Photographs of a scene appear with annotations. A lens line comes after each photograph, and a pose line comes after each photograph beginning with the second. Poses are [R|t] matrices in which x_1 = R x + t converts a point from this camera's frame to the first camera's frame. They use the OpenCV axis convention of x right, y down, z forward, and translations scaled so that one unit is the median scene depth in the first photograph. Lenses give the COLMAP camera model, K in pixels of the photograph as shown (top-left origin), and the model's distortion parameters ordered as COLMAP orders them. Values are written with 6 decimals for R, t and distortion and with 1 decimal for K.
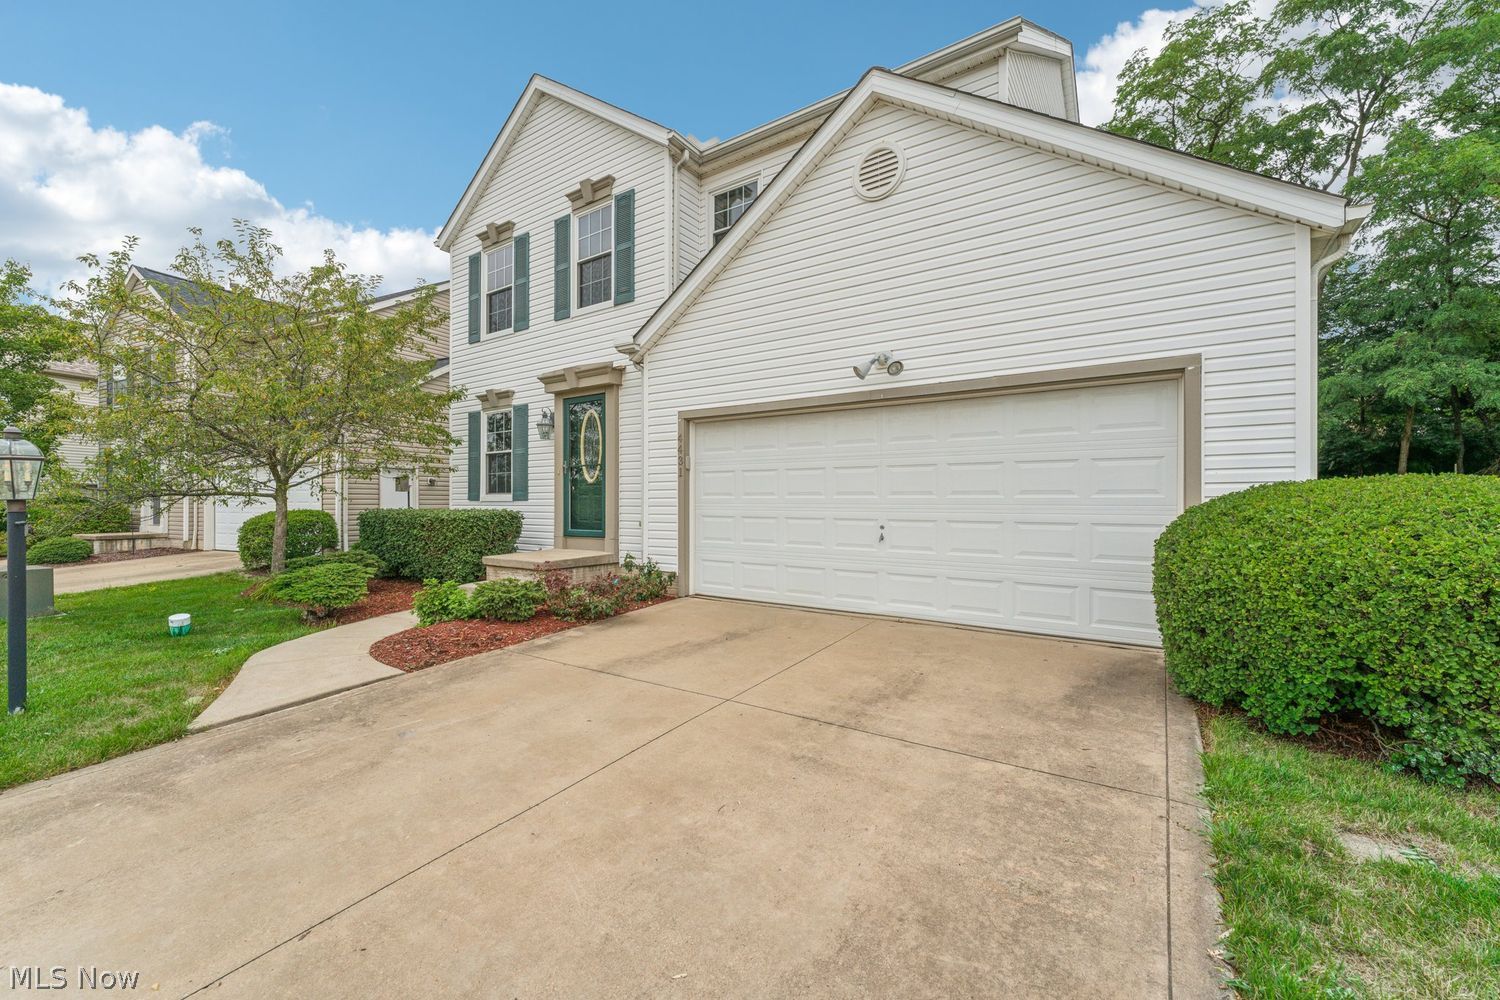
lens RADIAL K [[604.5, 0, 750.0], [0, 604.5, 496.4], [0, 0, 1]] dist [-0.000146, 0.000002]
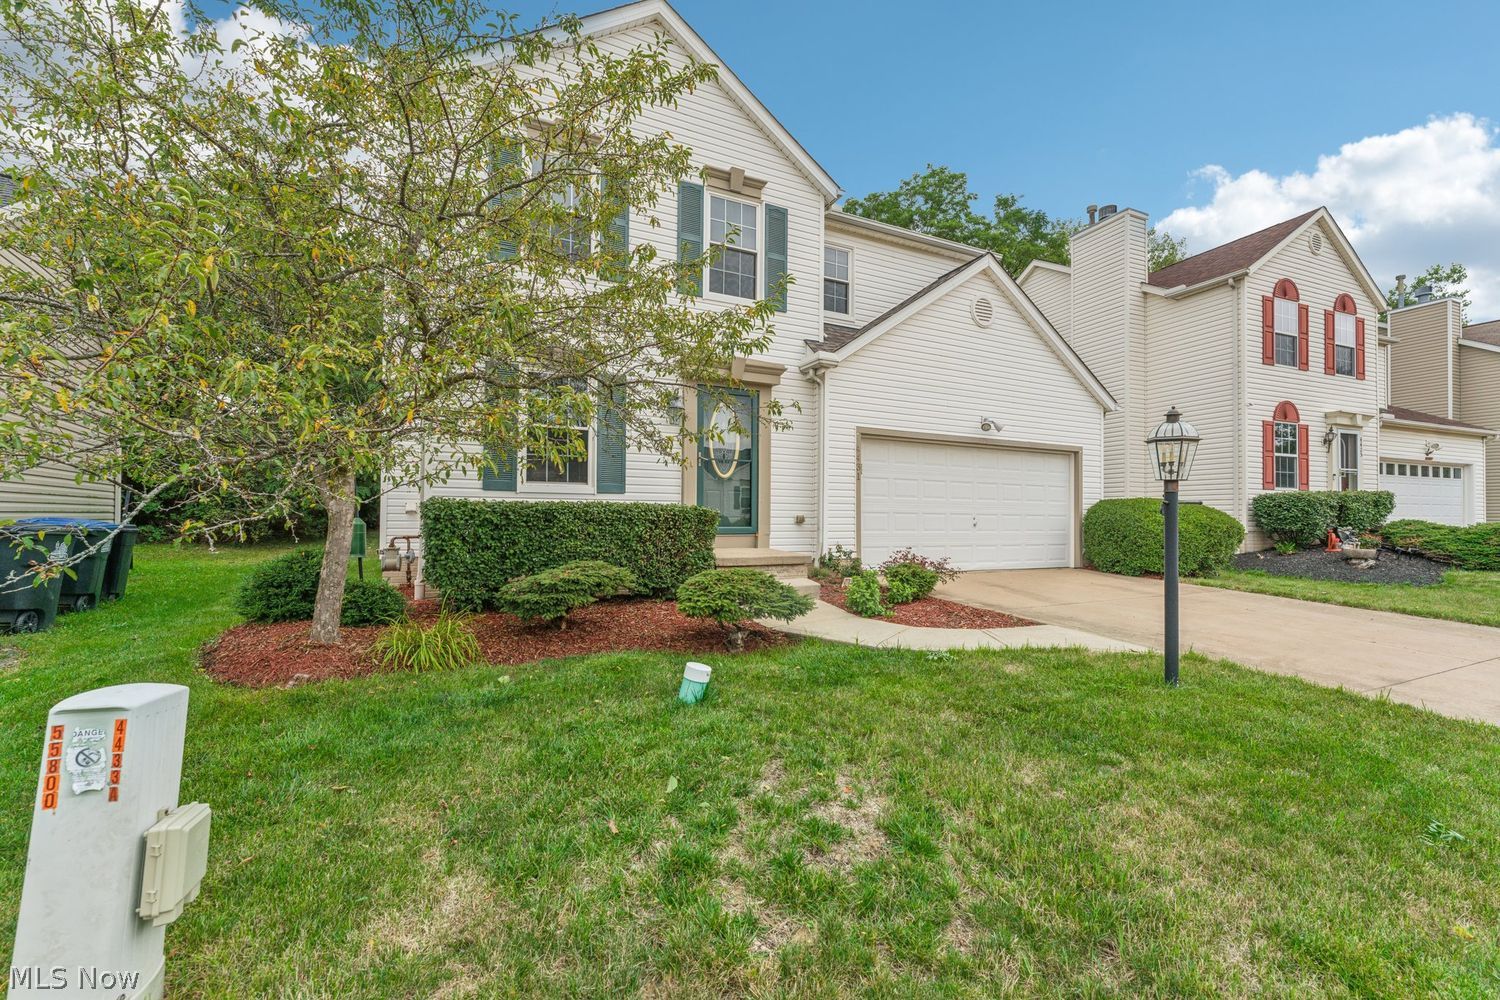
lens RADIAL K [[593.2, 0, 748.1], [0, 593.2, 503.7], [0, 0, 1]] dist [-0.003208, -0.000417]
pose [[0.505261, 0.022234, 0.862680, -1.551660], [-0.019525, 0.999707, -0.014330, 0.046181], [-0.862746, -0.009604, 0.505547, 0.714299]]
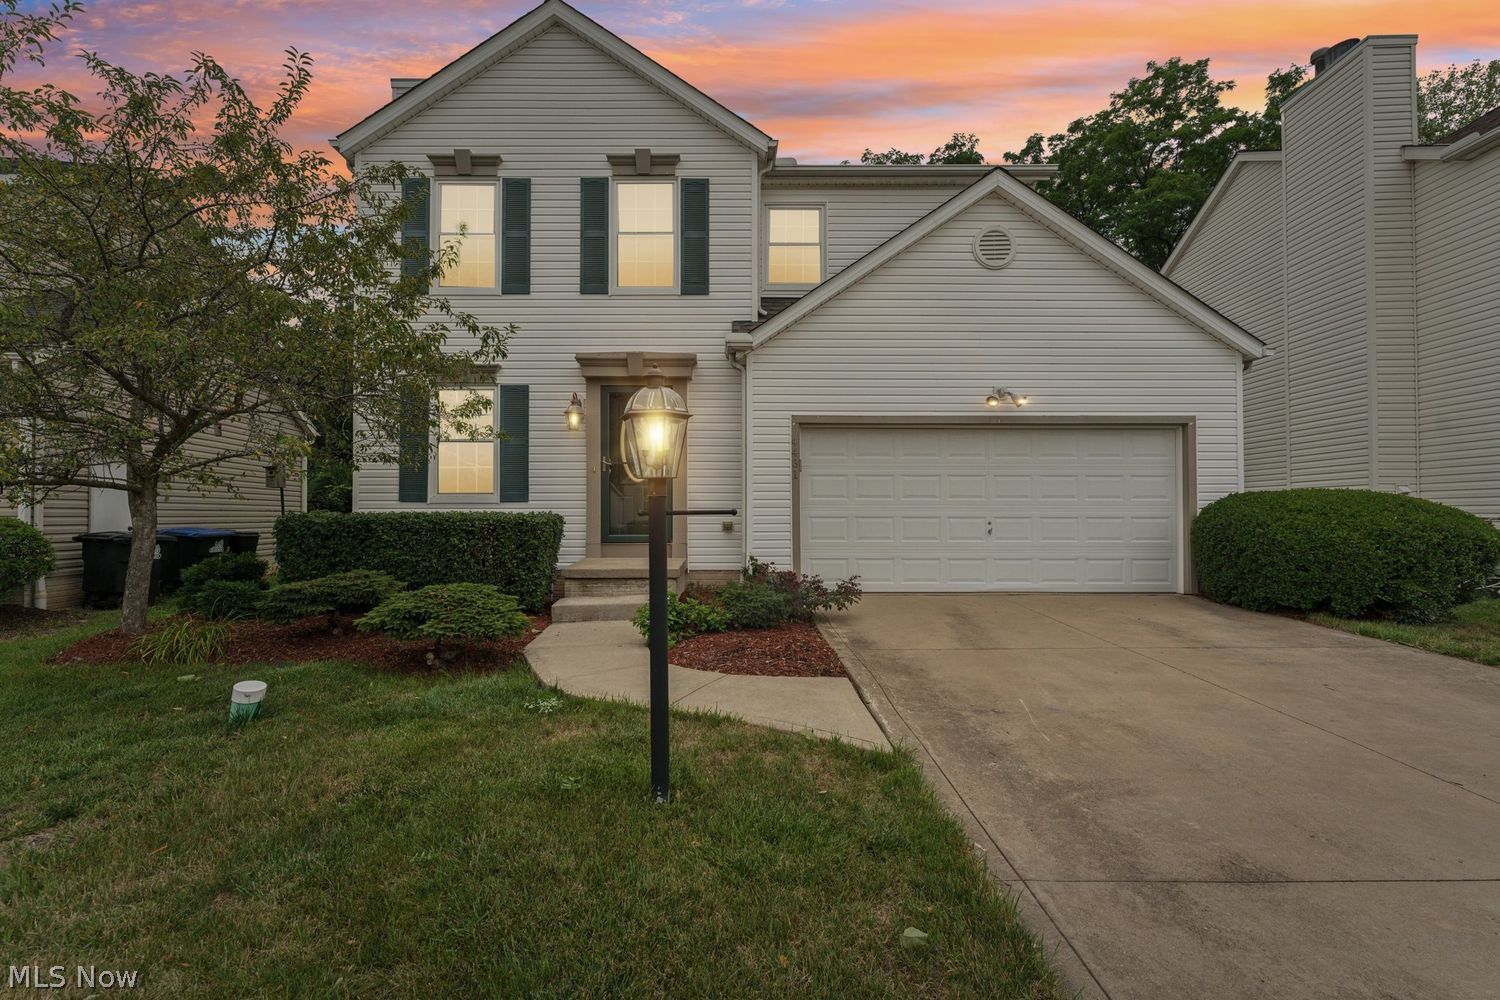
lens RADIAL K [[603.7, 0, 748.1], [0, 603.7, 500.8], [0, 0, 1]] dist [-0.000307, -0.000200]
pose [[0.821784, 0.011939, 0.569675, -0.939078], [-0.005469, 0.999900, -0.013067, 0.023221], [-0.569773, 0.007623, 0.821767, 0.244021]]
